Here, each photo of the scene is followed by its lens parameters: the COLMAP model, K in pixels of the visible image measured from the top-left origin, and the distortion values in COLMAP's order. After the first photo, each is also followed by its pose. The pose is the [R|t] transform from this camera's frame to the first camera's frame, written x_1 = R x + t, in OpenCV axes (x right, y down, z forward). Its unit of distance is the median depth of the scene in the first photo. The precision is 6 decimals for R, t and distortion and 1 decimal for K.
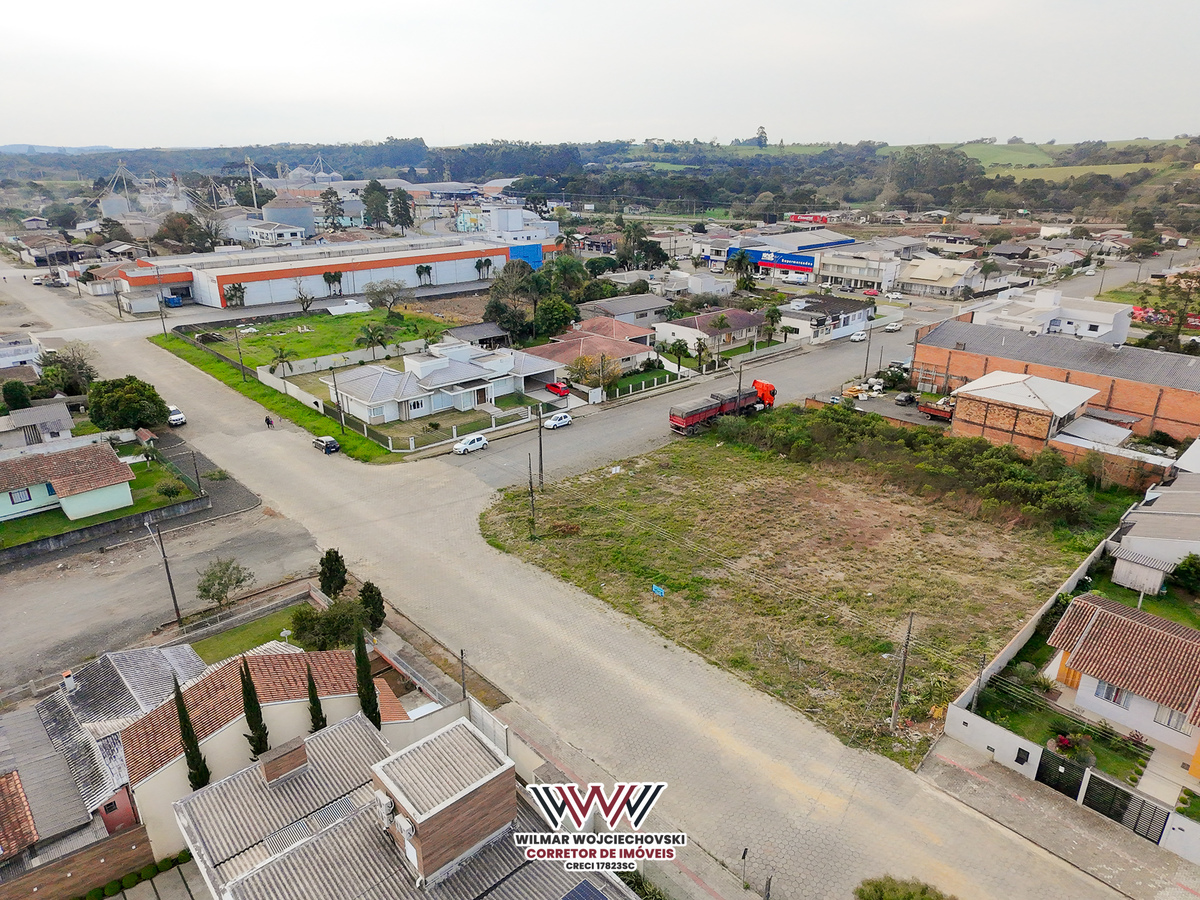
lens RADIAL K [[766.4, 0, 600.0], [0, 766.4, 450.0], [0, 0, 1]] dist [0.001011, 0.002319]
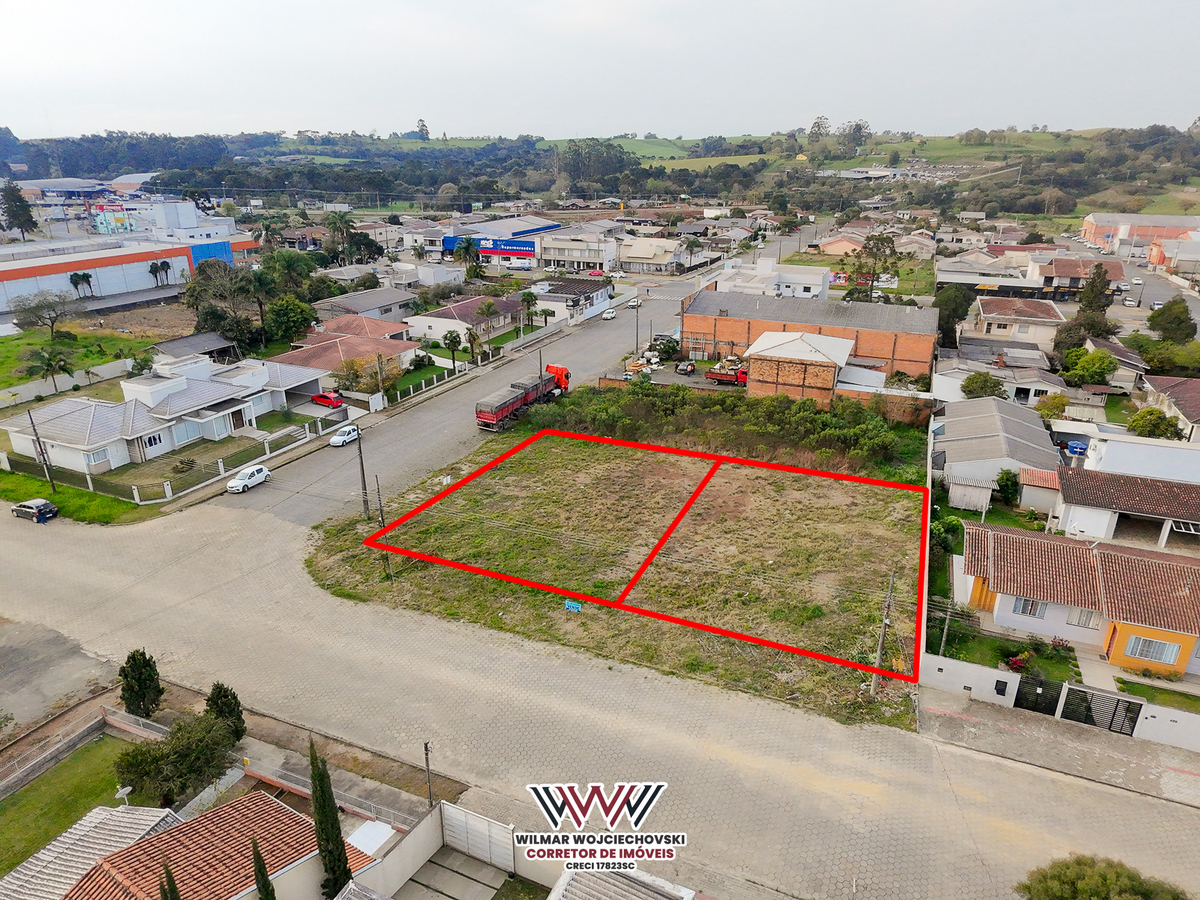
lens RADIAL K [[766.4, 0, 600.0], [0, 766.4, 450.0], [0, 0, 1]] dist [0.001011, 0.002319]
pose [[0.916263, -0.145836, 0.373087, -0.101603], [0.143817, 0.989040, 0.033407, -0.008858], [-0.373870, 0.023046, 0.927195, 0.092471]]
